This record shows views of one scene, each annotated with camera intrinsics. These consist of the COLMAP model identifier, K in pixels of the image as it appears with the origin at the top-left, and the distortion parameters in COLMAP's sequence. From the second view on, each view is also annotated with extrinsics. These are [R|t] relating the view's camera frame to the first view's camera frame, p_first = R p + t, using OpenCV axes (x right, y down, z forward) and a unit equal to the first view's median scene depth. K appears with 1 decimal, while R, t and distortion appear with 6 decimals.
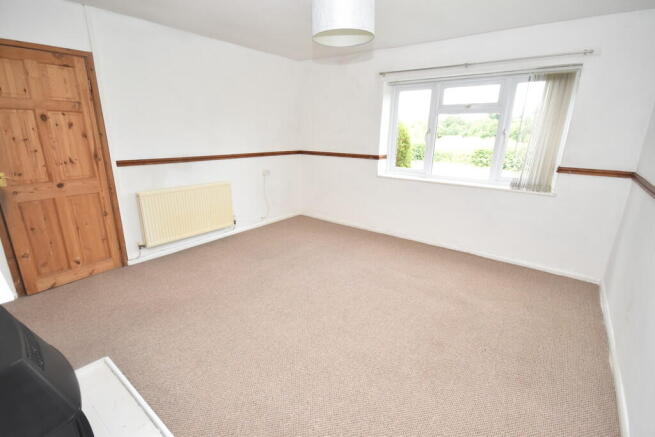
lens RADIAL K [[302.4, 0, 327.1], [0, 302.4, 218.1], [0, 0, 1]] dist [-0.000161, -0.000125]
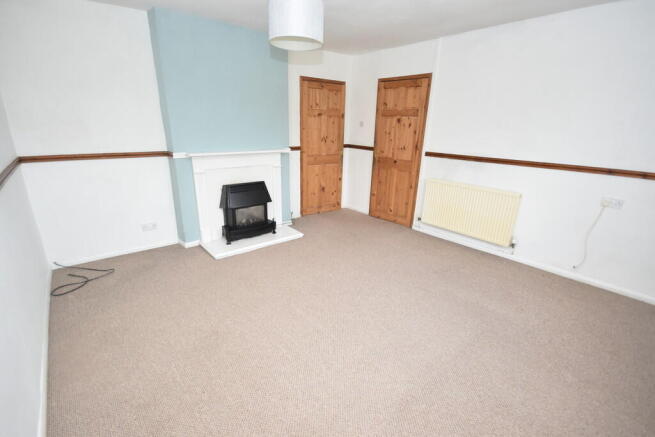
lens RADIAL K [[302.4, 0, 327.8], [0, 302.4, 217.2], [0, 0, 1]] dist [-0.000161, -0.000125]
pose [[-0.205217, 0.276817, -0.938754, 0.788153], [-0.289450, 0.899096, 0.328399, -0.261651], [0.934936, 0.339115, -0.104385, 0.900046]]
